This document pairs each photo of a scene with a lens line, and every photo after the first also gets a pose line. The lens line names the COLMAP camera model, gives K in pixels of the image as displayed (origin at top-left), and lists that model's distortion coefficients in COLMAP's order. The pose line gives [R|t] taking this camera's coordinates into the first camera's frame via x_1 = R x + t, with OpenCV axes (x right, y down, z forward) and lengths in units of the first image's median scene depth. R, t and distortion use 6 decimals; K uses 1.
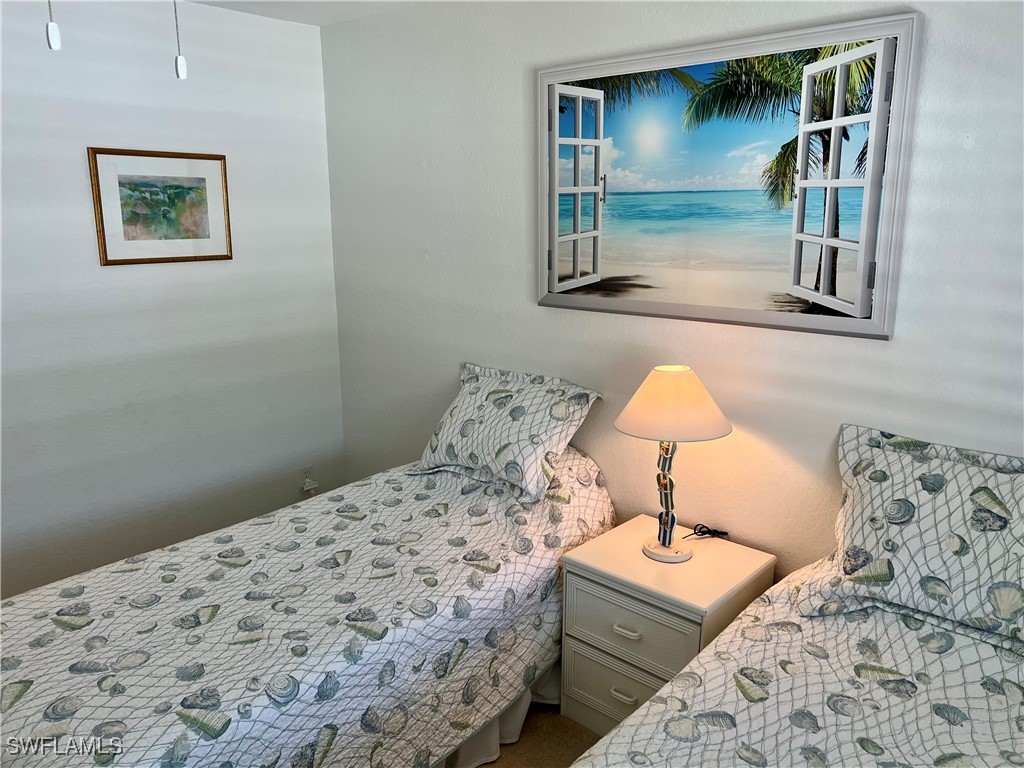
lens RADIAL K [[756.2, 0, 513.0], [0, 756.2, 390.1], [0, 0, 1]] dist [0.057610, -0.086434]
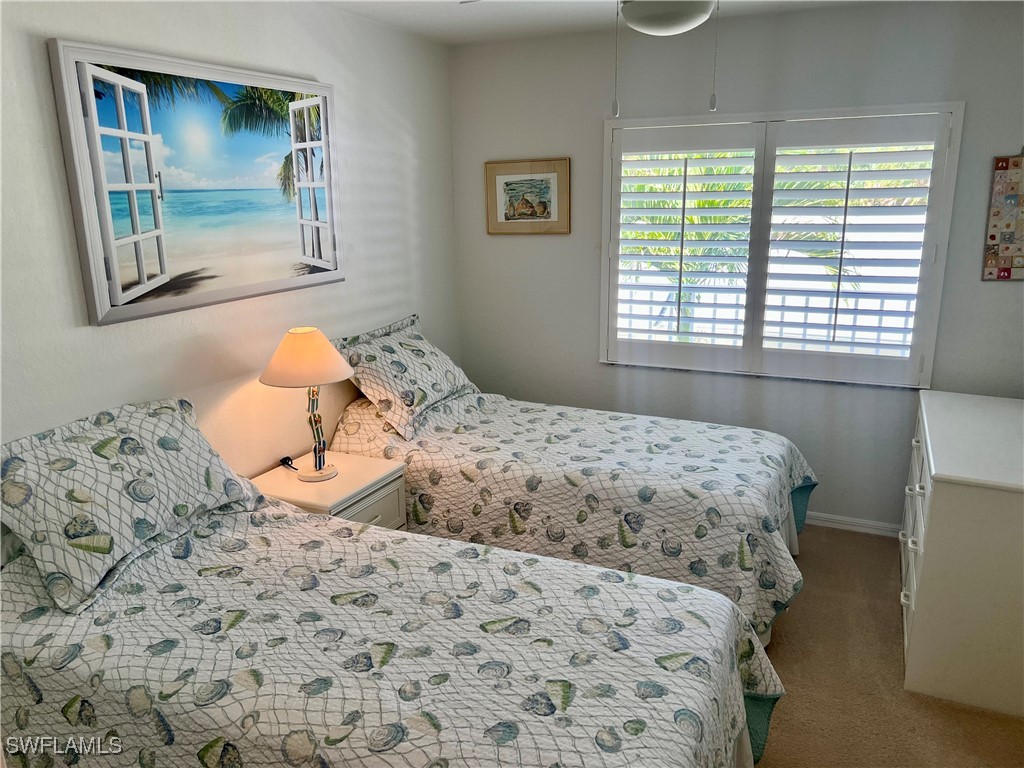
lens RADIAL K [[769.7, 0, 517.3], [0, 769.7, 384.2], [0, 0, 1]] dist [0.059253, -0.077314]
pose [[-0.273916, -0.239627, 0.931423, -1.032188], [0.235524, 0.922261, 0.306534, -0.238500], [-0.932469, 0.303336, -0.196184, 0.882505]]
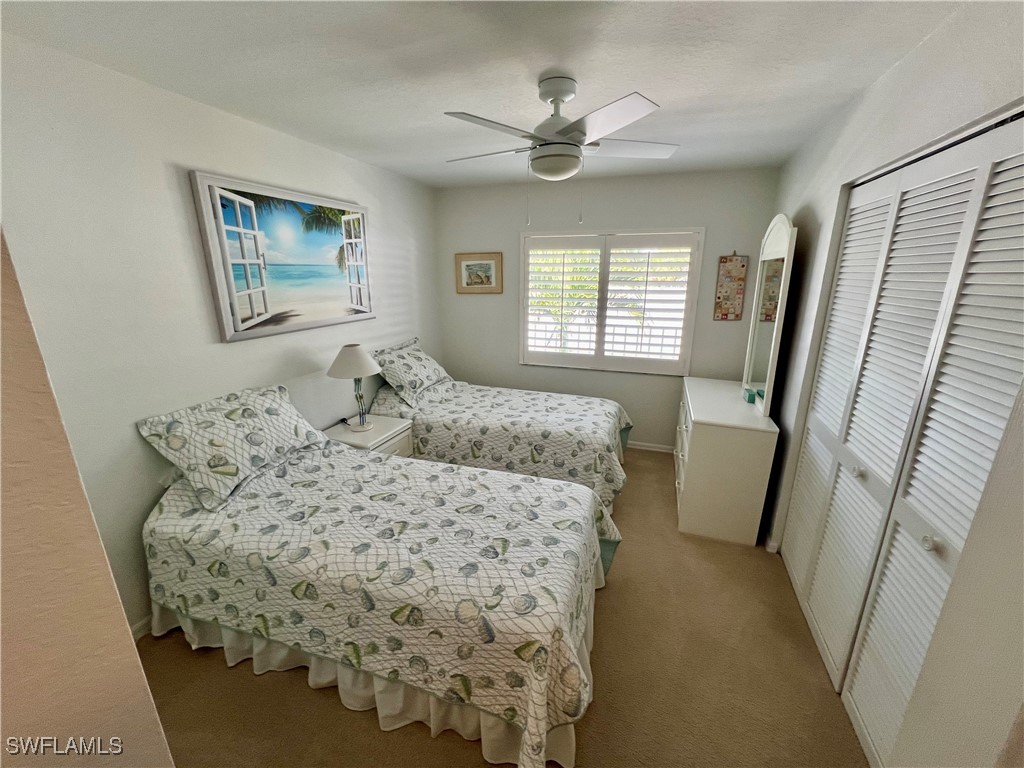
lens RADIAL K [[409.8, 0, 516.4], [0, 409.8, 385.3], [0, 0, 1]] dist [-0.001110, -0.000126]
pose [[-0.371244, -0.253955, 0.893132, -0.995444], [0.211768, 0.913365, 0.347733, -0.221363], [-0.904064, 0.318230, -0.285302, 0.878155]]
